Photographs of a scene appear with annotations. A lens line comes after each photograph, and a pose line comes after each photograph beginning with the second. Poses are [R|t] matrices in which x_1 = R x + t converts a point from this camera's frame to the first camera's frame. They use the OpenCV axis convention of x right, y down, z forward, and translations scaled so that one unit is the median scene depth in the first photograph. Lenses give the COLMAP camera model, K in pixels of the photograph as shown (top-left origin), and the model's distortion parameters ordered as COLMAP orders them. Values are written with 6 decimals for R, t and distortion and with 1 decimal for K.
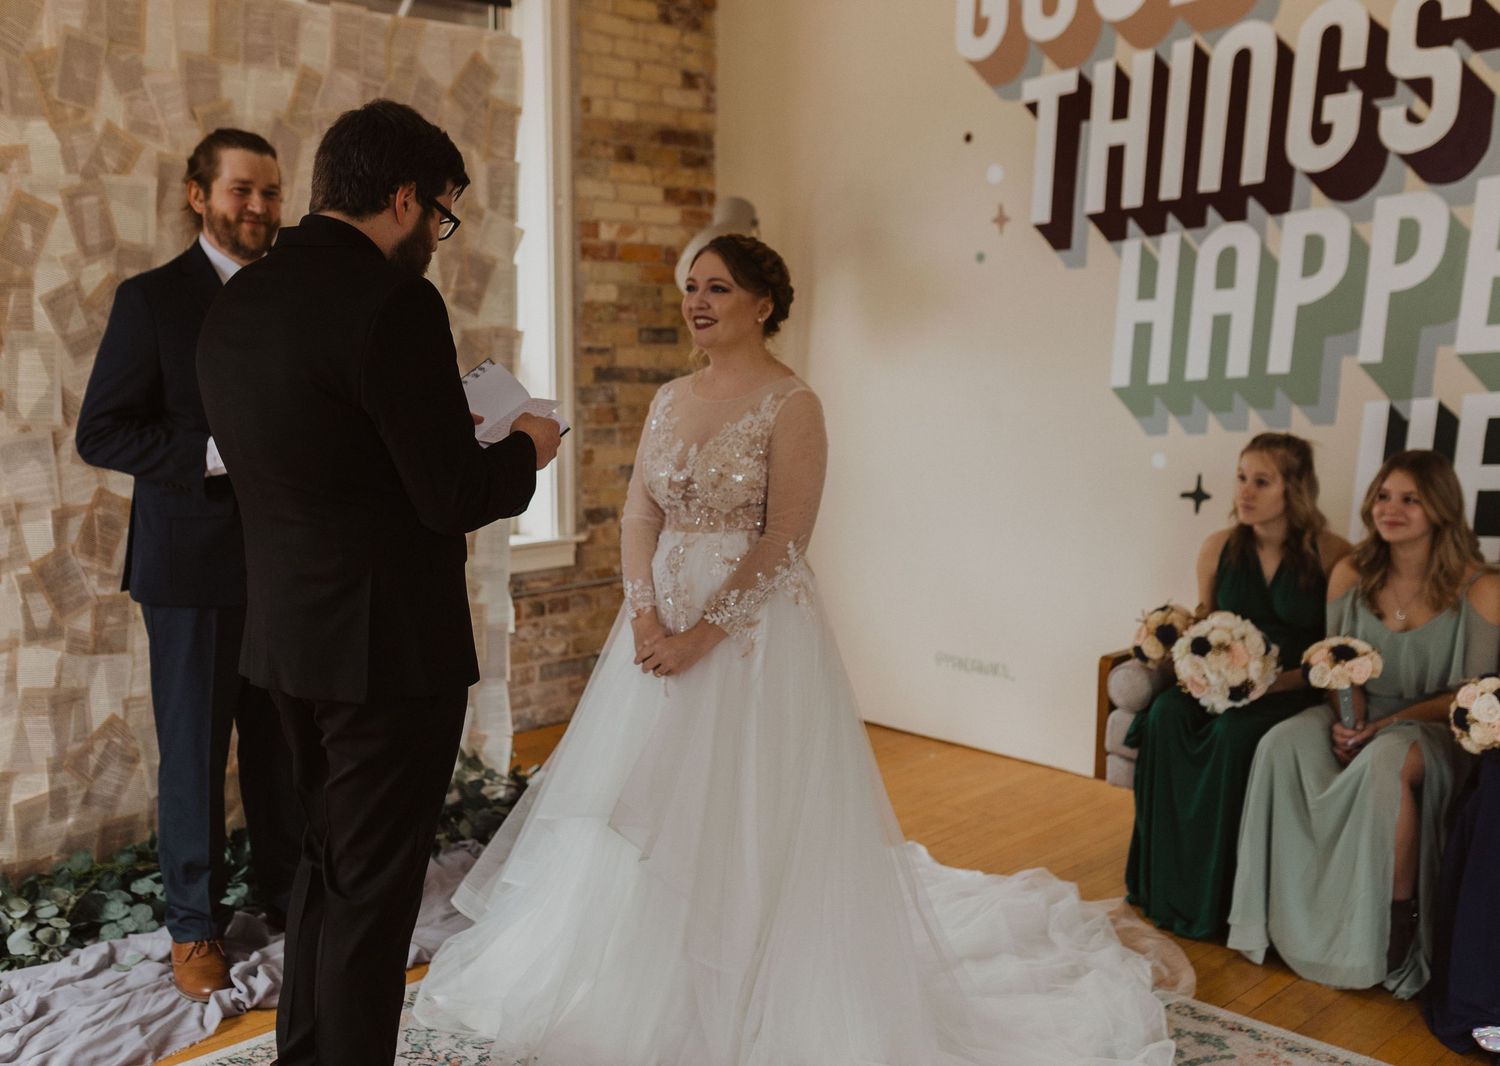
lens RADIAL K [[1559.0, 0, 666.5], [0, 1559.0, 526.6], [0, 0, 1]] dist [-0.004709, 0.003034]
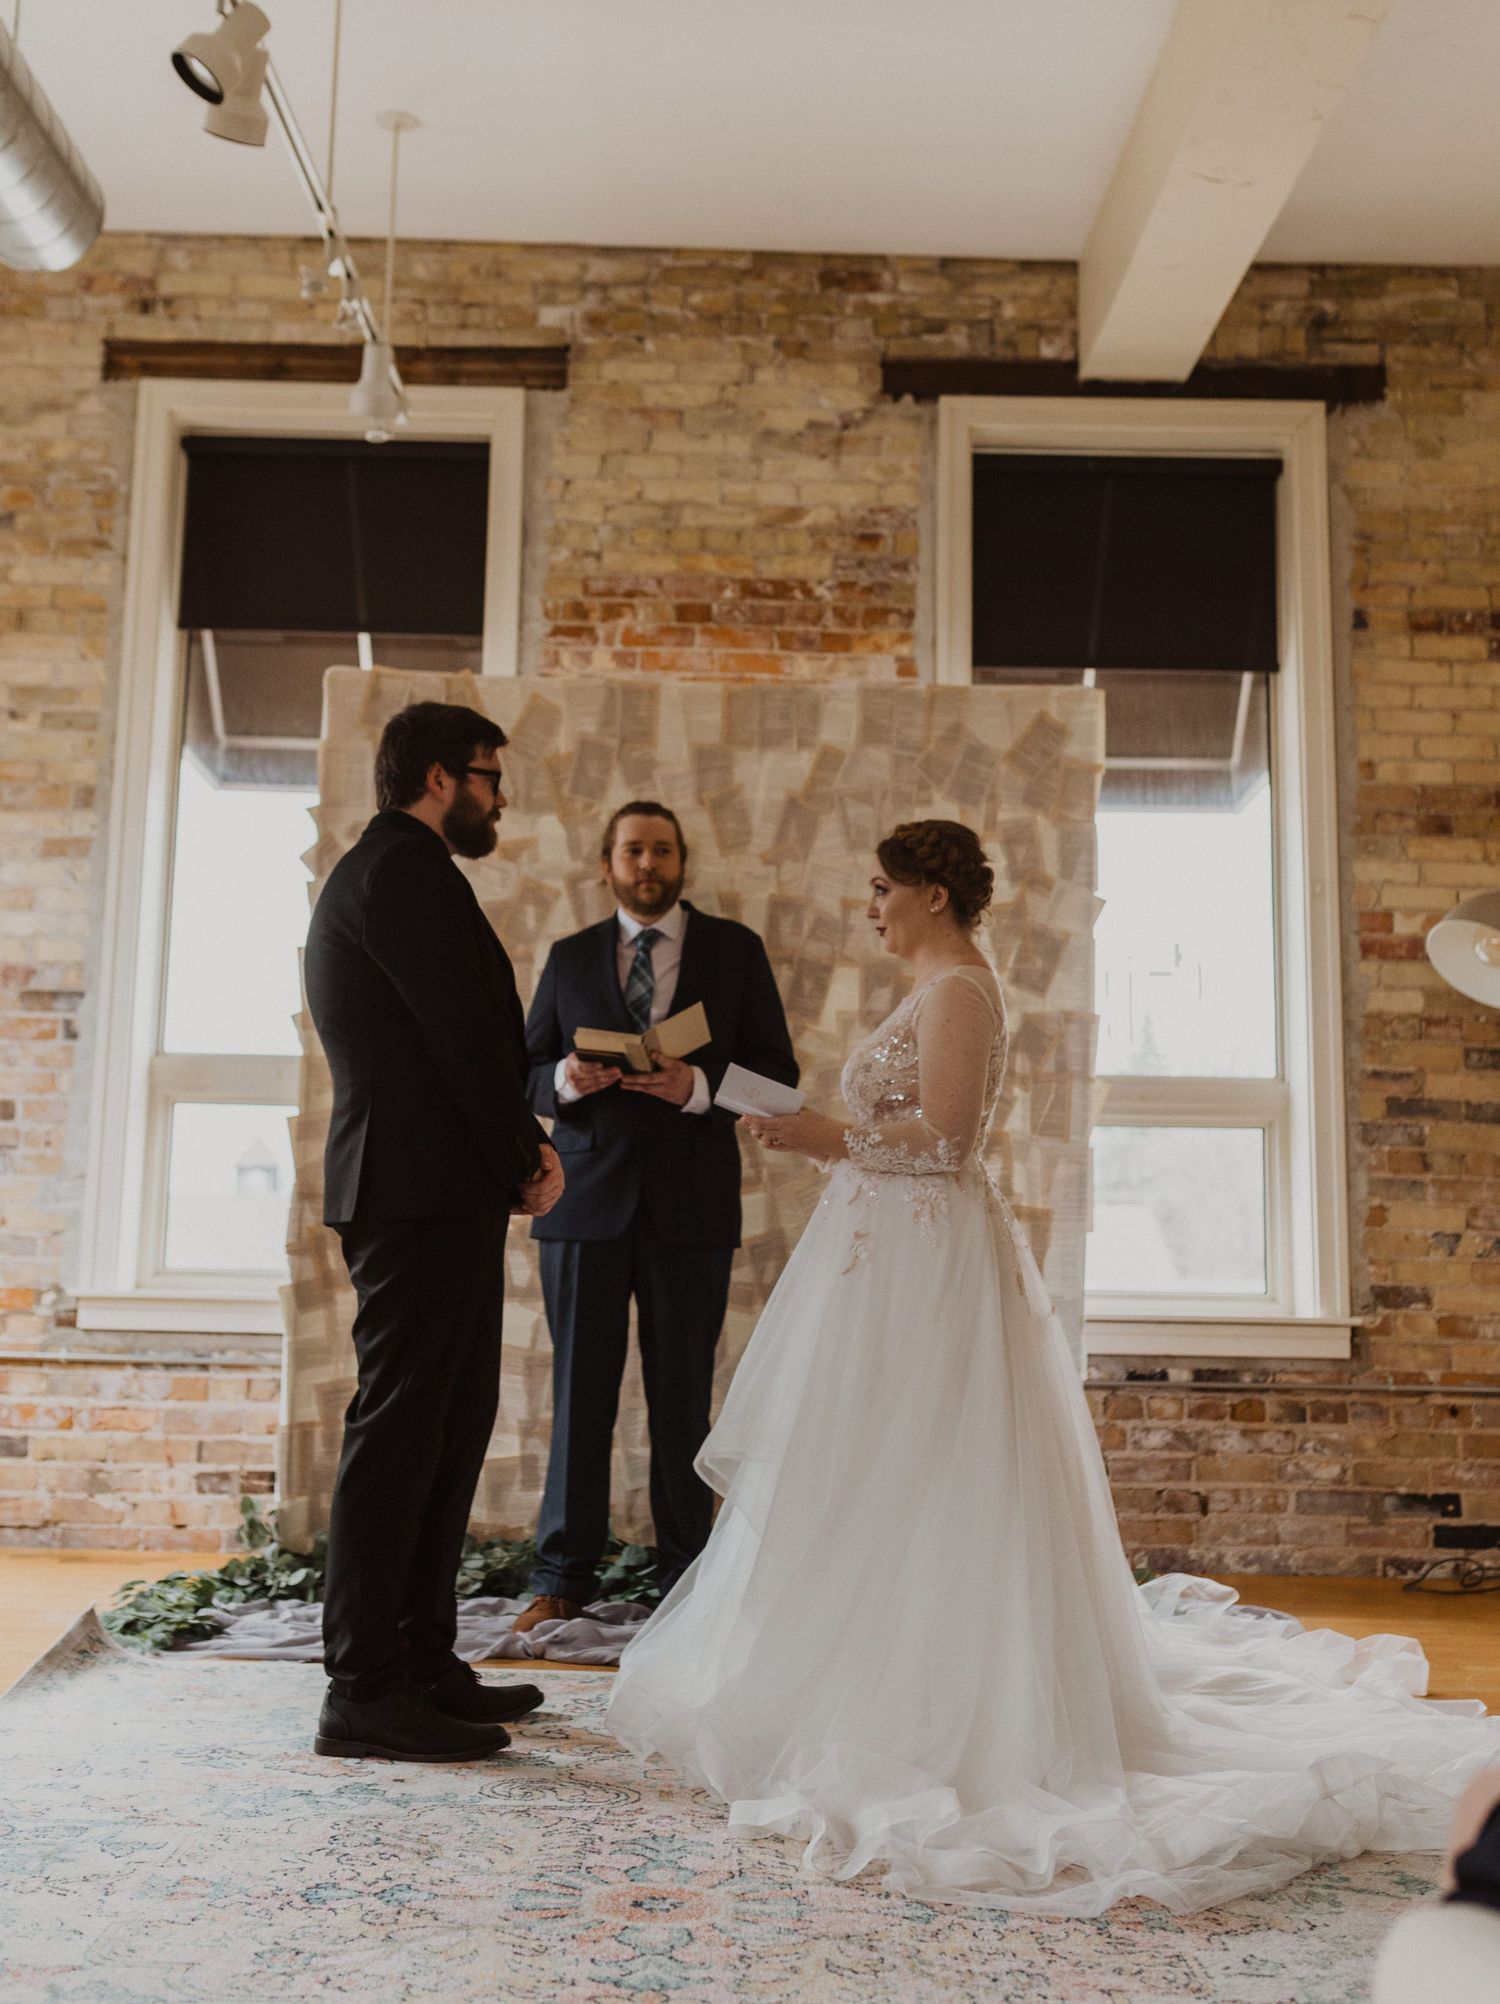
lens RADIAL K [[2201.3, 0, 725.3], [0, 2201.3, 893.1], [0, 0, 1]] dist [-0.001453, -0.003183]
pose [[0.713199, -0.097005, -0.694217, 0.555316], [-0.111634, 0.962019, -0.249113, 0.122492], [0.692015, 0.255166, 0.675282, 0.027642]]
